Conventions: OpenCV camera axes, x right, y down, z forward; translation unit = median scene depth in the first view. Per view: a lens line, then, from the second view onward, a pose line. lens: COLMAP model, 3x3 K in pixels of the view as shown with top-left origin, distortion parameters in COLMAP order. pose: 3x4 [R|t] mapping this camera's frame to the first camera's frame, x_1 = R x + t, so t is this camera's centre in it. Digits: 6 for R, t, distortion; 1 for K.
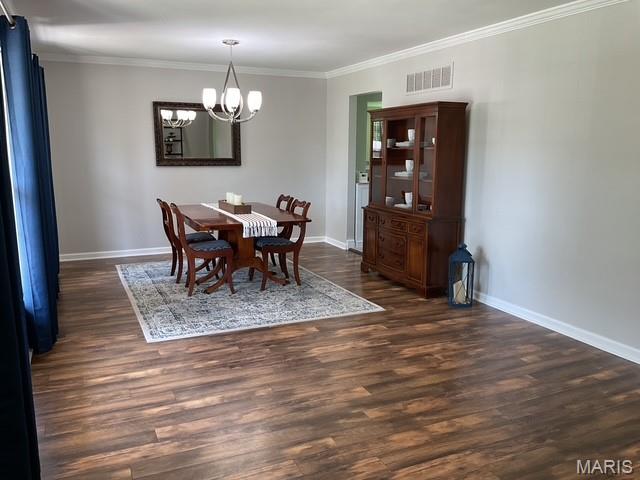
lens RADIAL K [[525.9, 0, 319.0], [0, 525.9, 239.5], [0, 0, 1]] dist [0.123321, -0.259151]
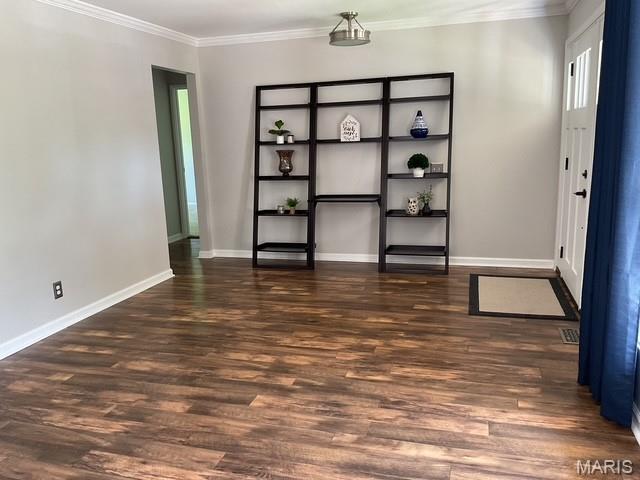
lens RADIAL K [[525.9, 0, 319.0], [0, 525.9, 239.5], [0, 0, 1]] dist [0.123321, -0.259151]
pose [[-0.753782, -0.107457, 0.648279, -0.617835], [0.143236, 0.935949, 0.321688, -0.276553], [-0.641323, 0.335340, -0.690110, 1.633953]]
